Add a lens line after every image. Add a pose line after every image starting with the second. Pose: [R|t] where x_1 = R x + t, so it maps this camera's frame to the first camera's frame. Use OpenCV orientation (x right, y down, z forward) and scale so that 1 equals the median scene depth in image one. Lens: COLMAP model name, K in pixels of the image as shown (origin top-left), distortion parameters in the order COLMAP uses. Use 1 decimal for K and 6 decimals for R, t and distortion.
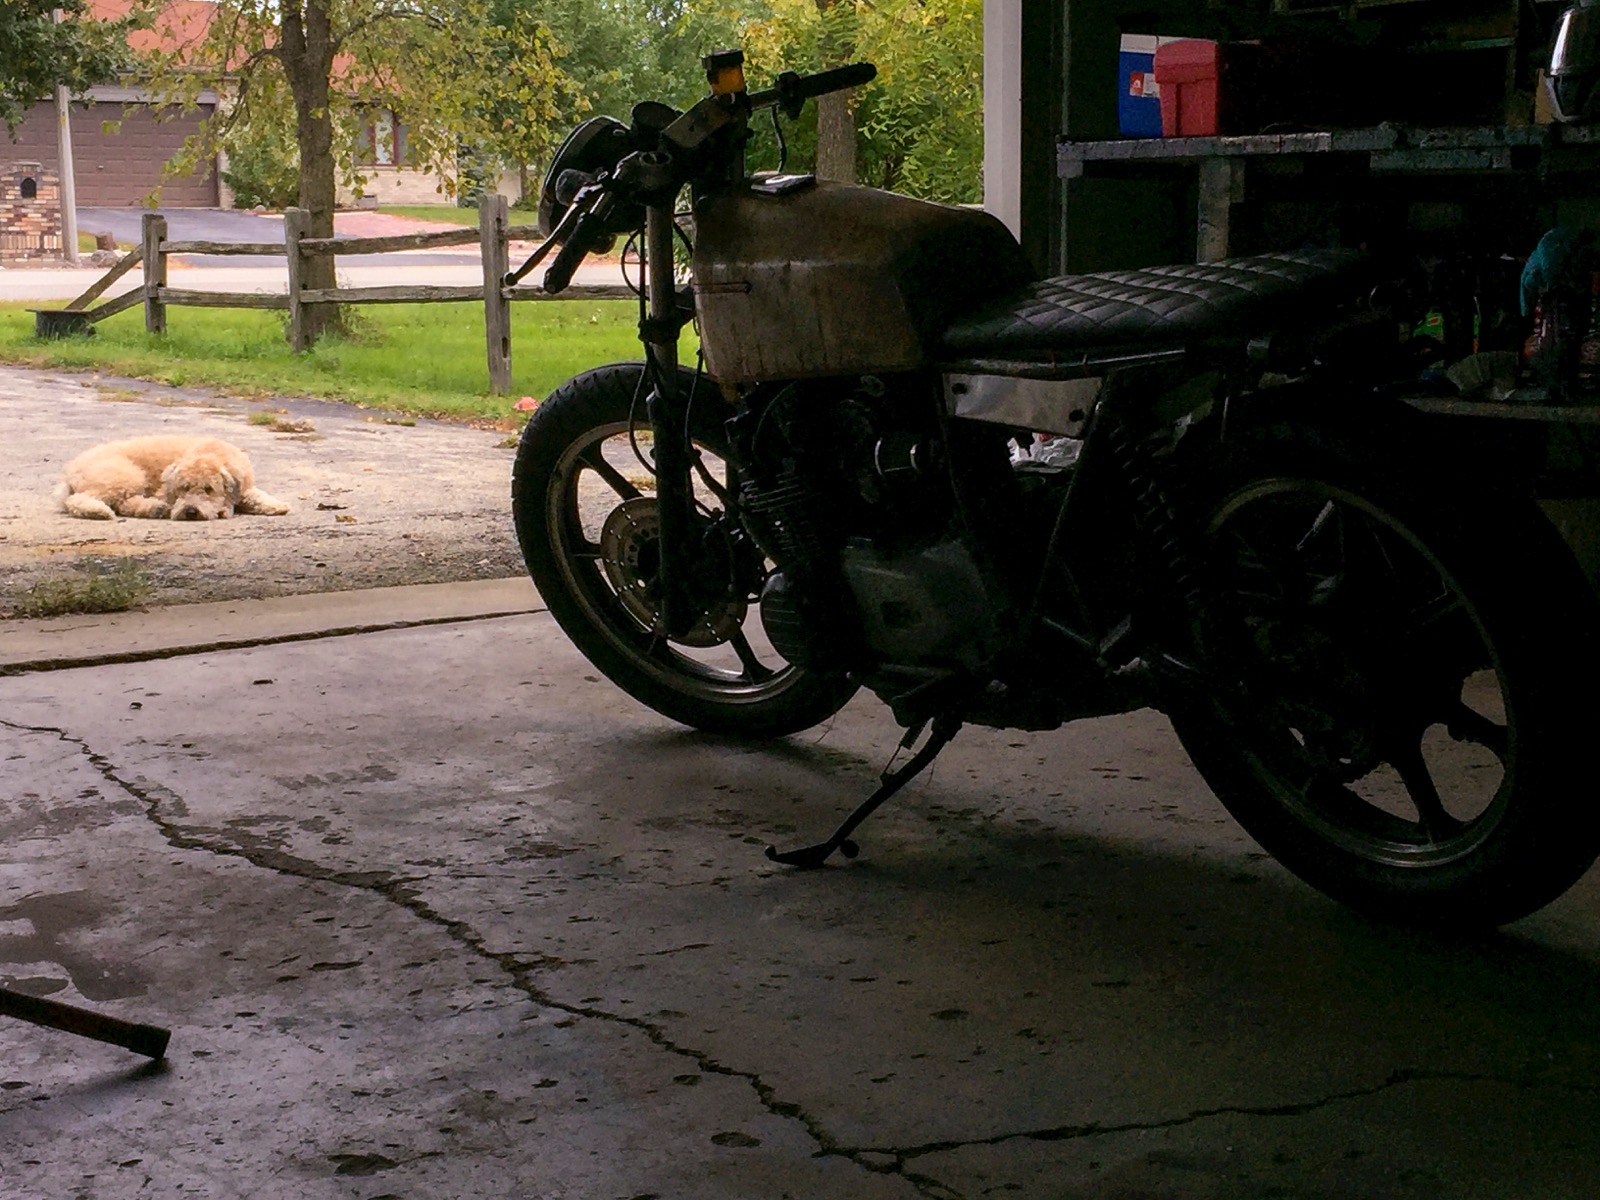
lens RADIAL K [[2626.2, 0, 800.0], [0, 2626.2, 600.0], [0, 0, 1]] dist [0.038858, 0.223064]
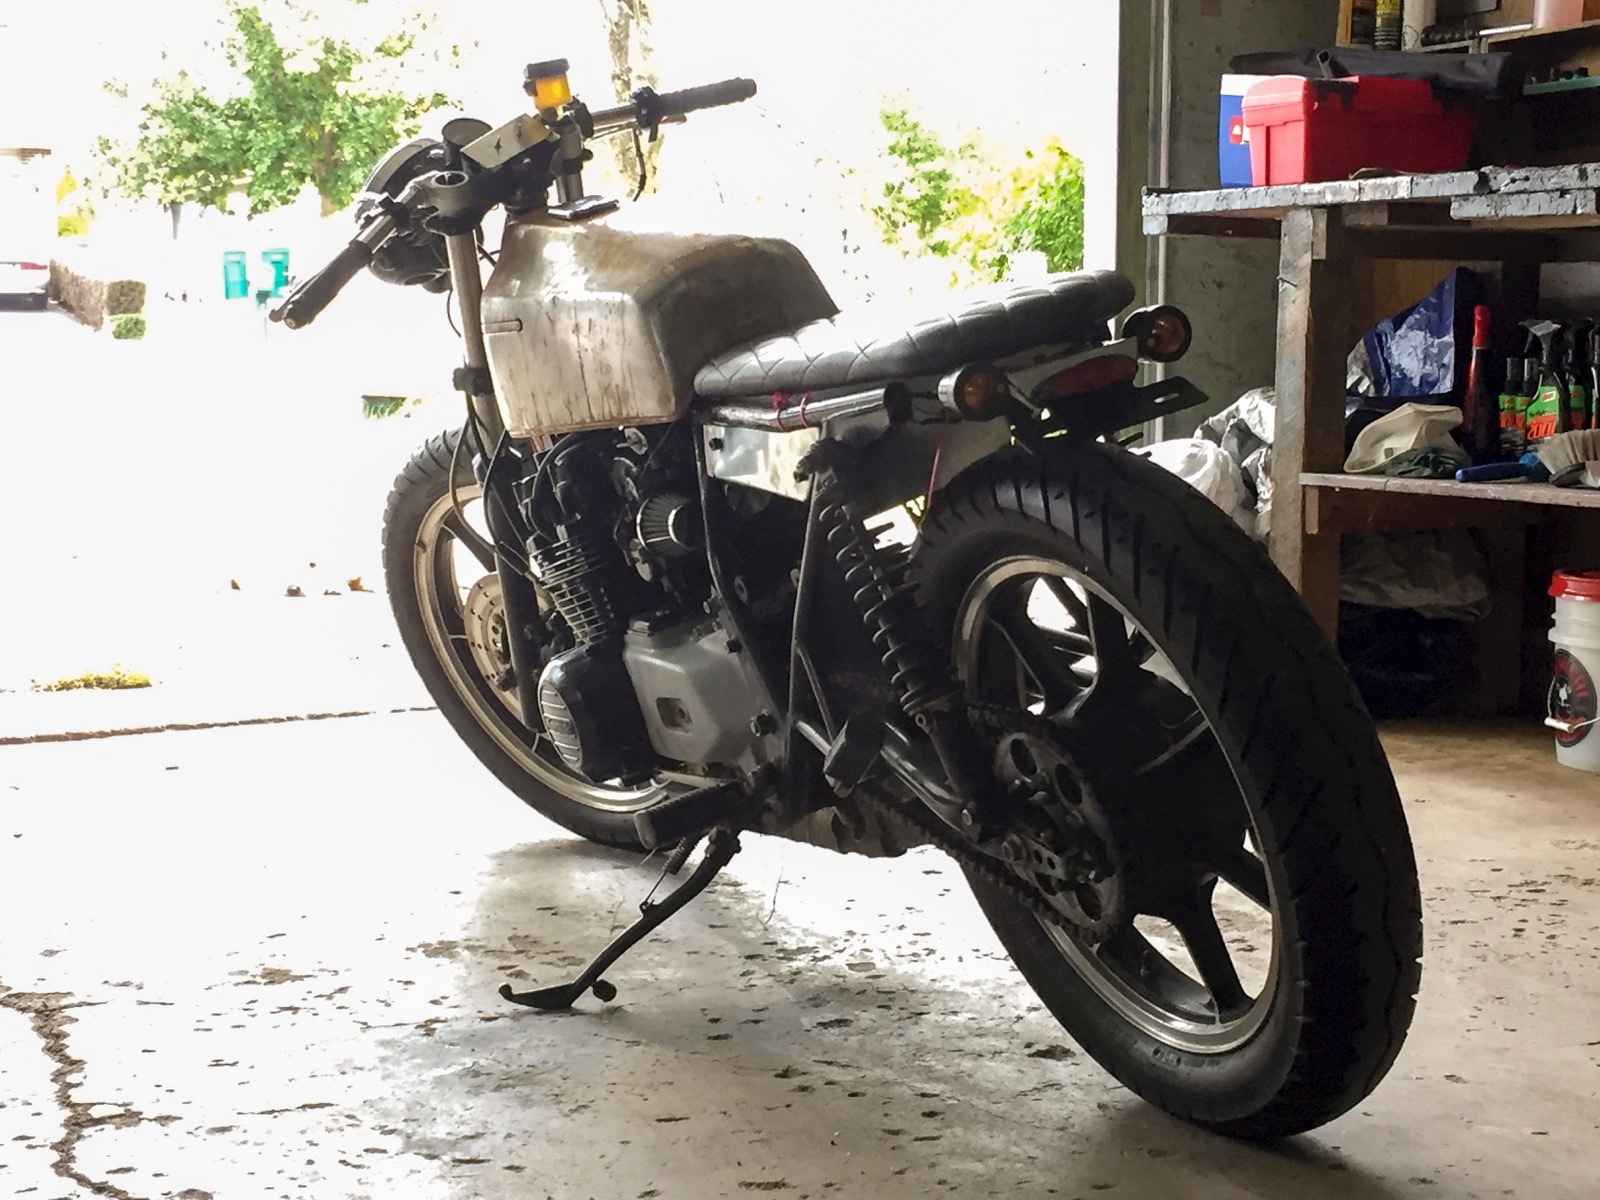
lens RADIAL K [[2626.2, 0, 800.0], [0, 2626.2, 600.0], [0, 0, 1]] dist [0.038858, 0.223064]
pose [[0.987849, 0.024768, -0.153433, 0.147298], [-0.030449, 0.998931, -0.034786, -0.001969], [0.152407, 0.039035, 0.987547, 0.124364]]
